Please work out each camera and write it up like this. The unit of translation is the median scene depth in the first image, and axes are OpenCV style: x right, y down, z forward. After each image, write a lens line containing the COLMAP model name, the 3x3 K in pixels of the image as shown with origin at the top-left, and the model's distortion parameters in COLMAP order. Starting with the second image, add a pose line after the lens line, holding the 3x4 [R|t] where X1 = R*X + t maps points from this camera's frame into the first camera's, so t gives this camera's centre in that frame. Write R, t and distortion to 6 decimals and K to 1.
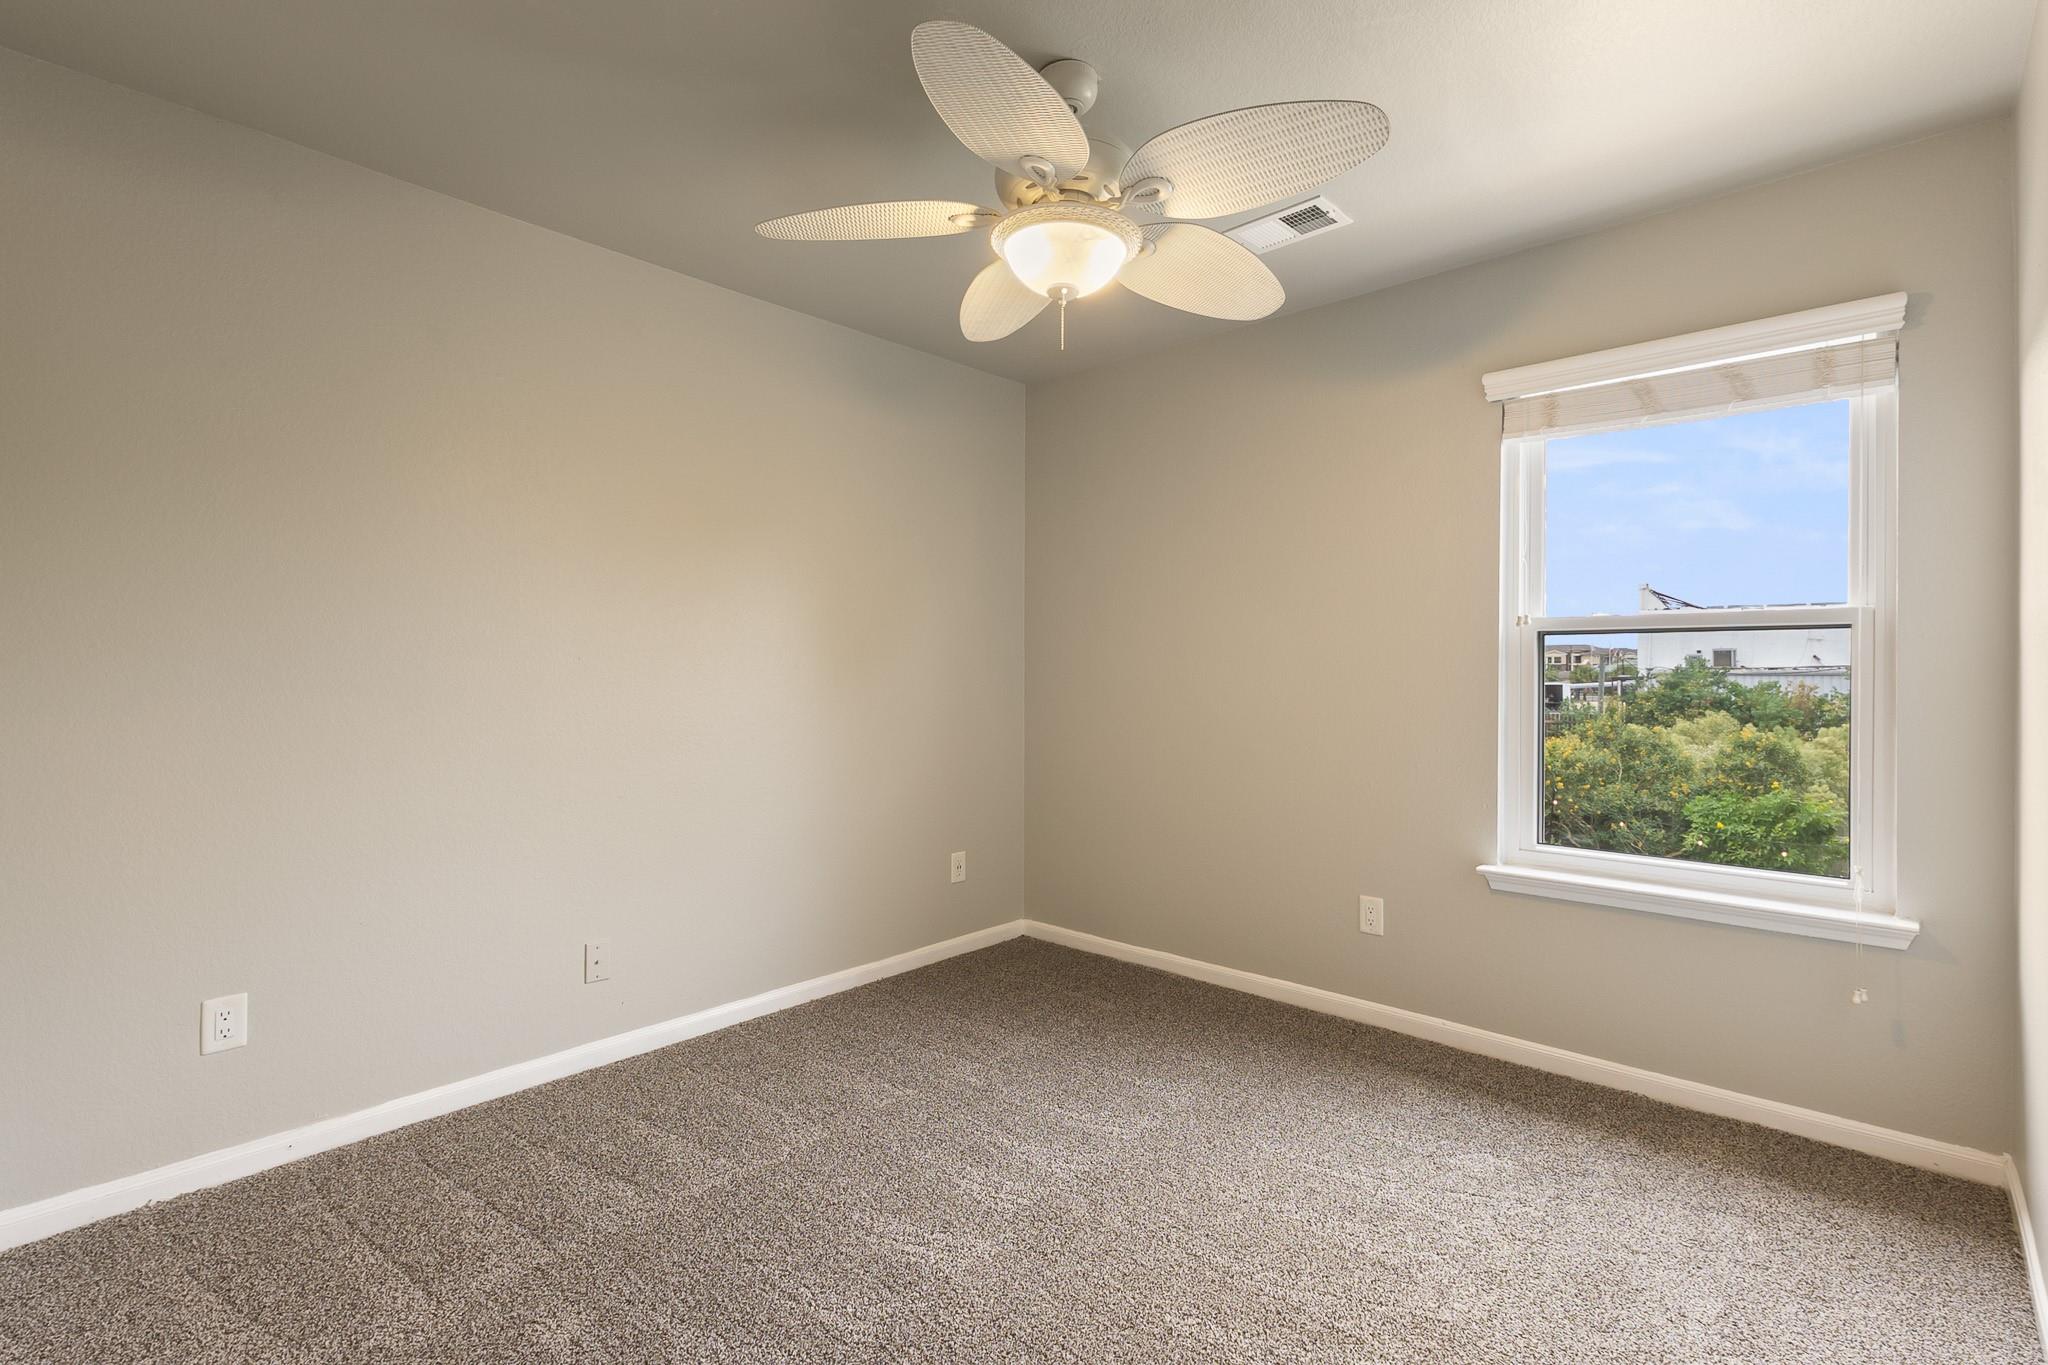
lens RADIAL K [[963.9, 0, 1028.9], [0, 963.9, 663.8], [0, 0, 1]] dist [0.017677, -0.000761]
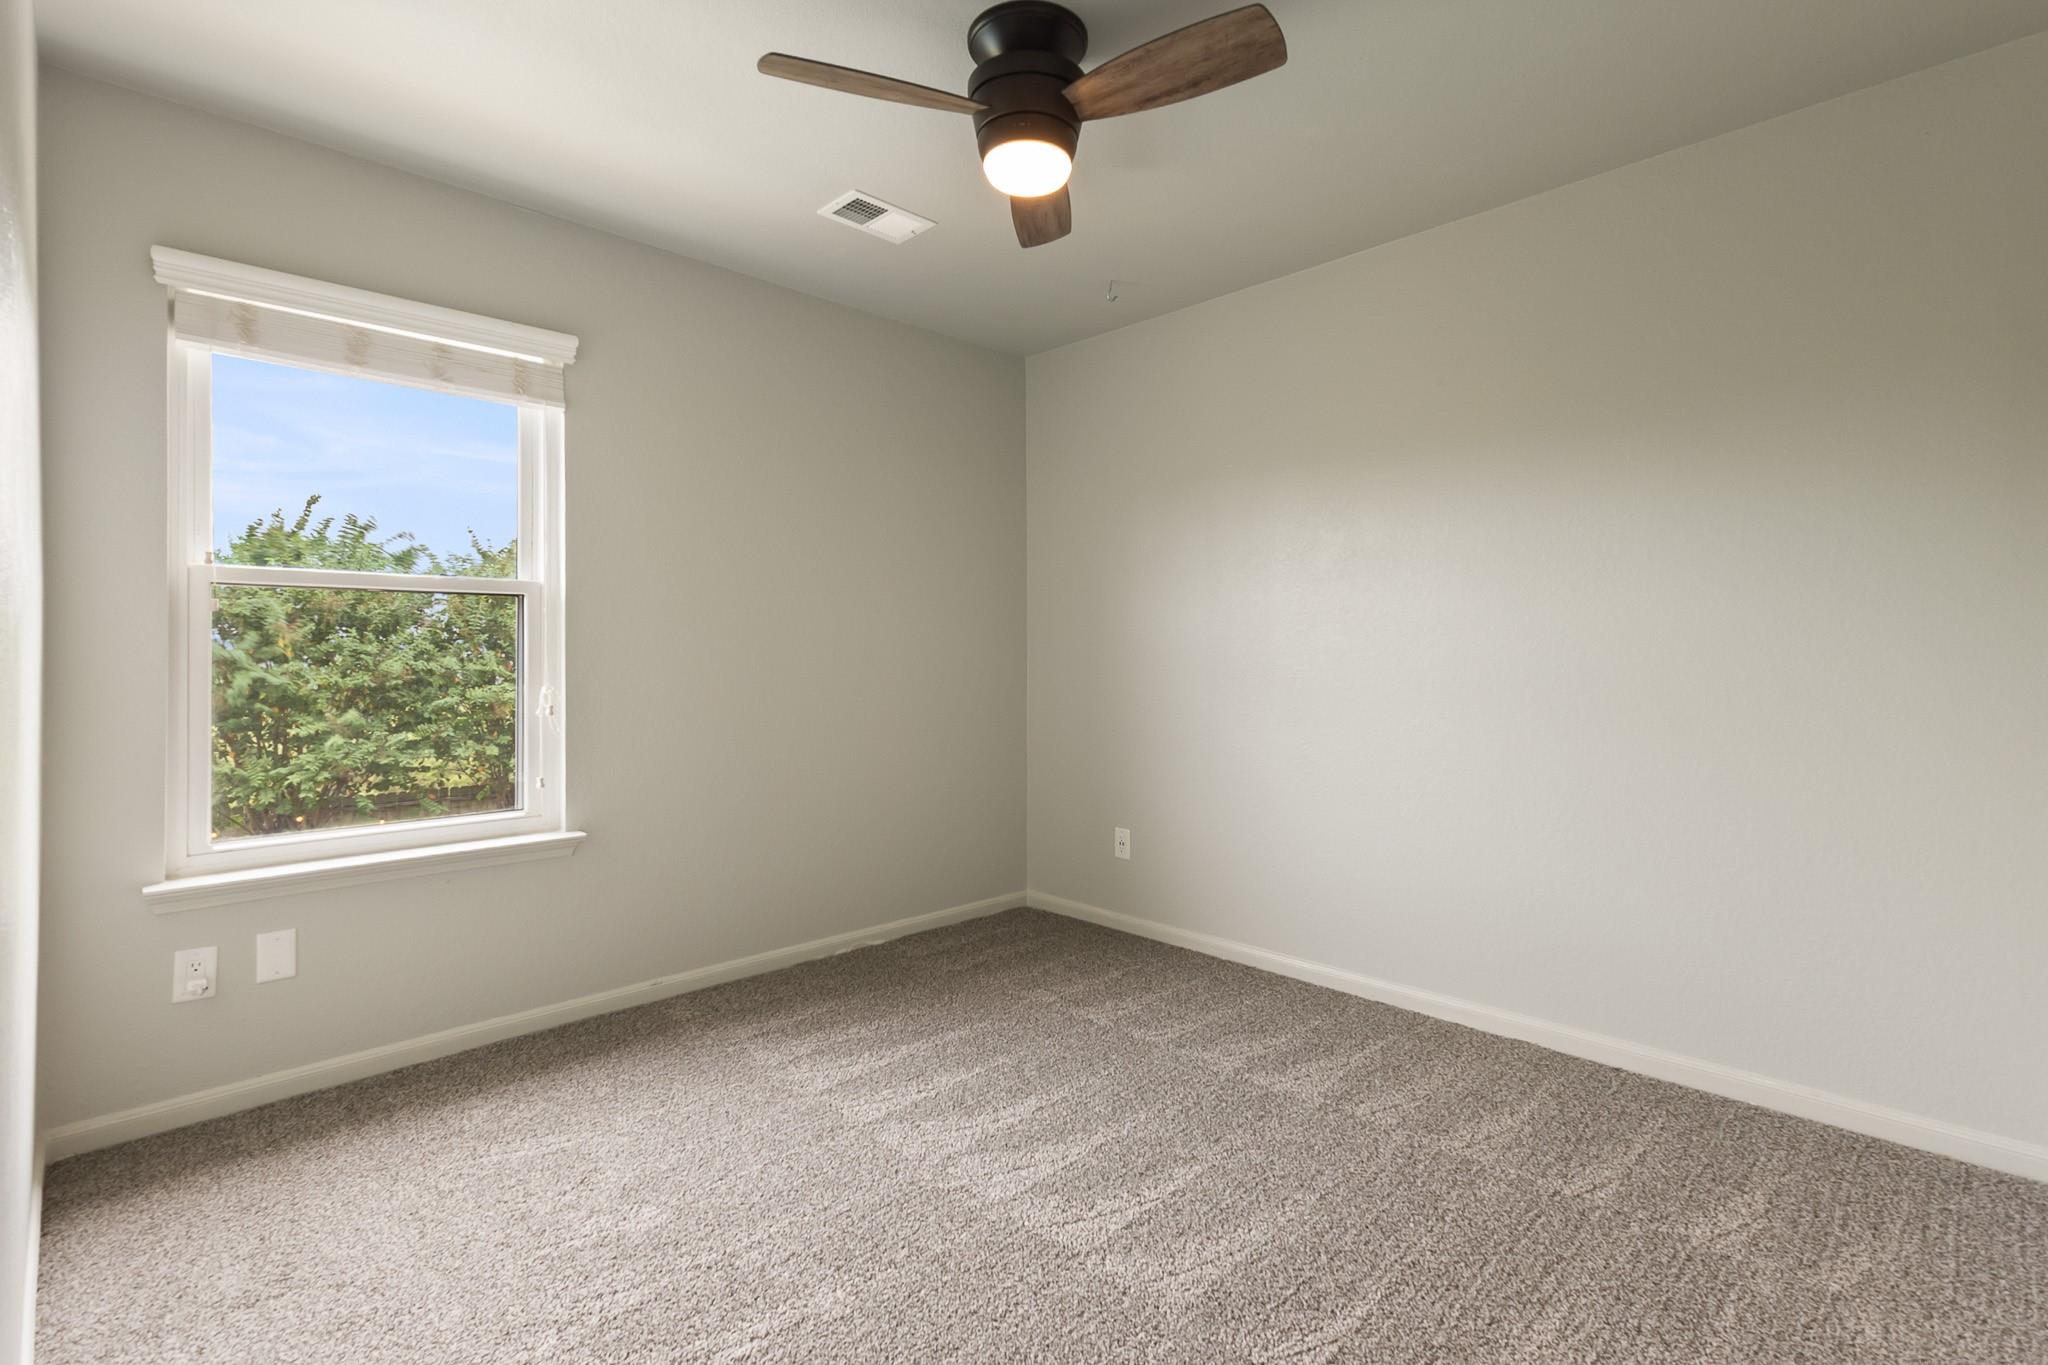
lens RADIAL K [[968.5, 0, 1023.1], [0, 968.5, 653.8], [0, 0, 1]] dist [0.017959, -0.000142]
pose [[0.081802, -0.019702, 0.996454, -0.288597], [-0.014899, 0.999669, 0.020989, -0.004079], [-0.996537, -0.016563, 0.081482, 0.281633]]
